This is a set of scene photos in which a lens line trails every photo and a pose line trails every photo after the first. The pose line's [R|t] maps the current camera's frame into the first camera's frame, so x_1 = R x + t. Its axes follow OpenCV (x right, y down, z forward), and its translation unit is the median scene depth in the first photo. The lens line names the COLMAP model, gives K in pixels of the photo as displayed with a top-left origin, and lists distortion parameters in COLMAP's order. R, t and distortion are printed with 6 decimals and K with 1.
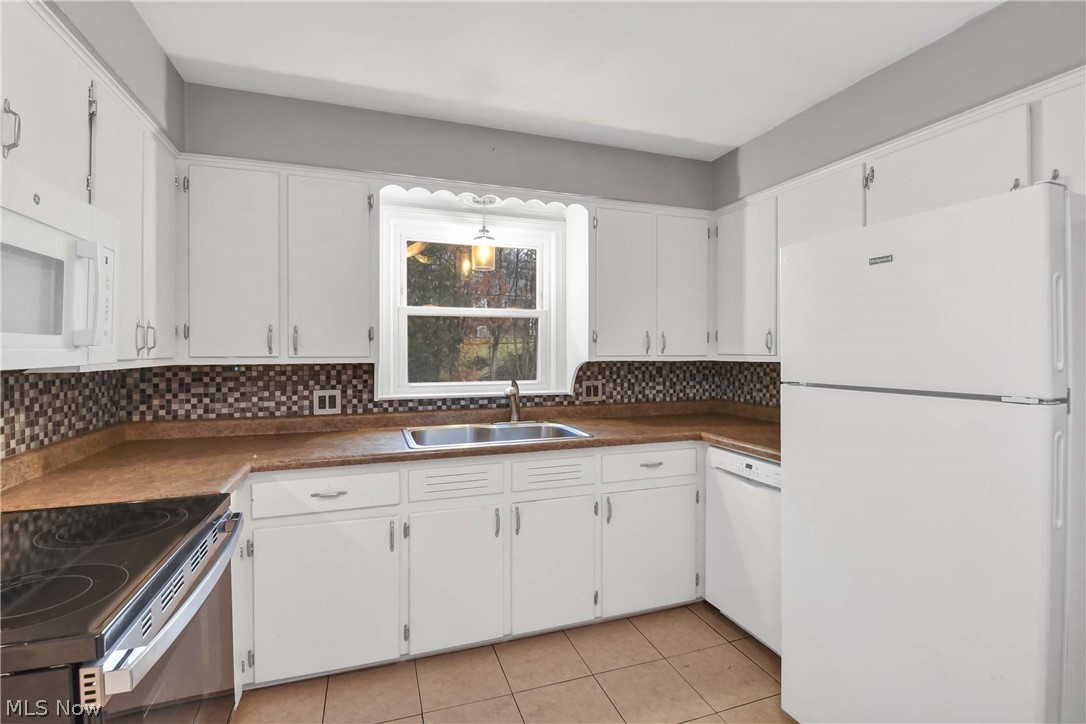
lens RADIAL K [[487.0, 0, 538.2], [0, 487.0, 359.9], [0, 0, 1]] dist [0.000303, -0.010328]
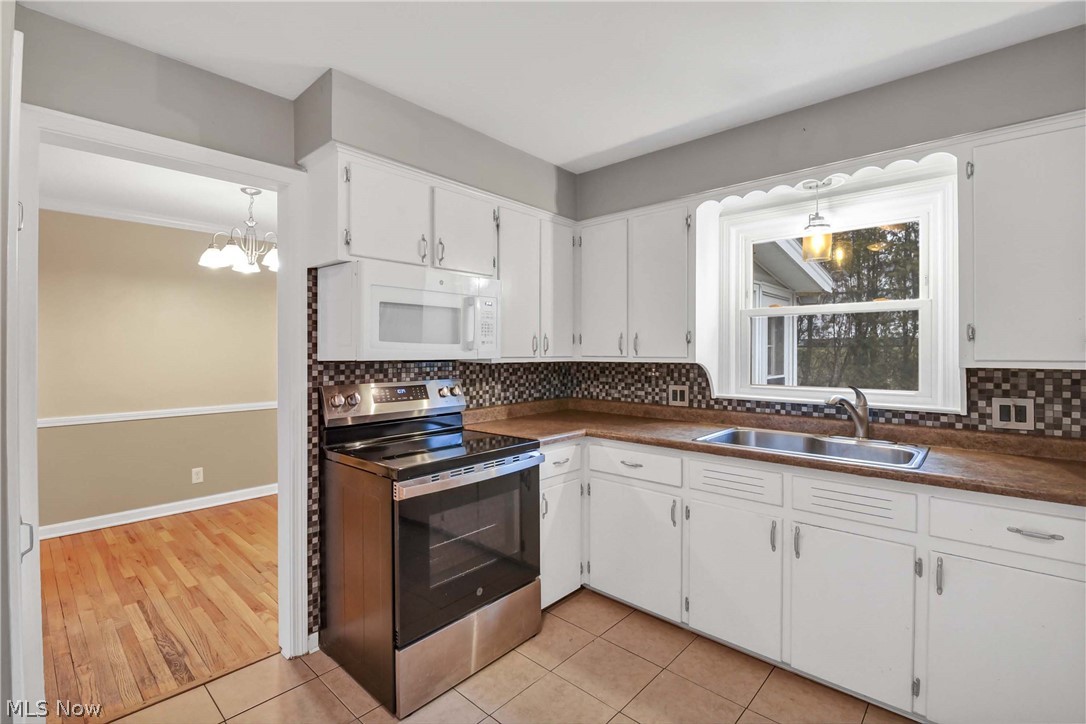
lens RADIAL K [[498.4, 0, 543.0], [0, 498.4, 362.0], [0, 0, 1]] dist [0.001058, -0.005626]
pose [[0.476847, 0.019324, -0.878774, 0.474945], [-0.018511, 0.999757, 0.011940, -0.003267], [0.878791, 0.010573, 0.477089, 0.130360]]
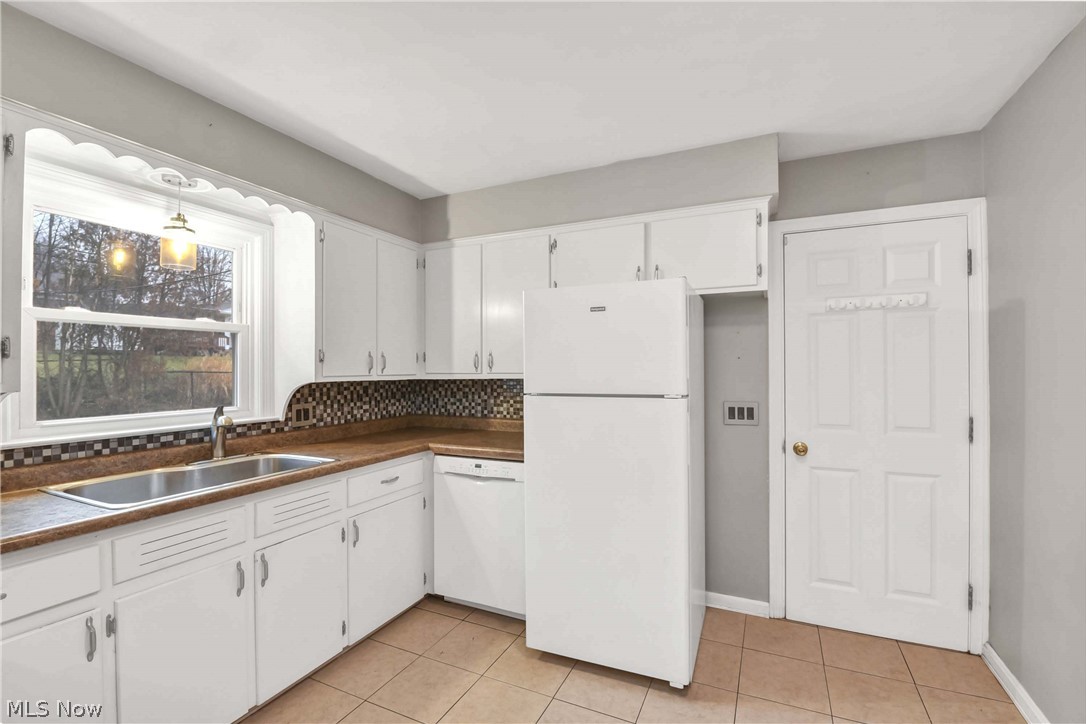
lens RADIAL K [[483.7, 0, 538.9], [0, 483.7, 373.3], [0, 0, 1]] dist [0.000340, -0.009876]
pose [[0.697405, -0.011574, 0.716583, -0.275508], [0.020233, 0.999789, -0.003543, -0.002714], [-0.716391, 0.016970, 0.697492, 0.047310]]
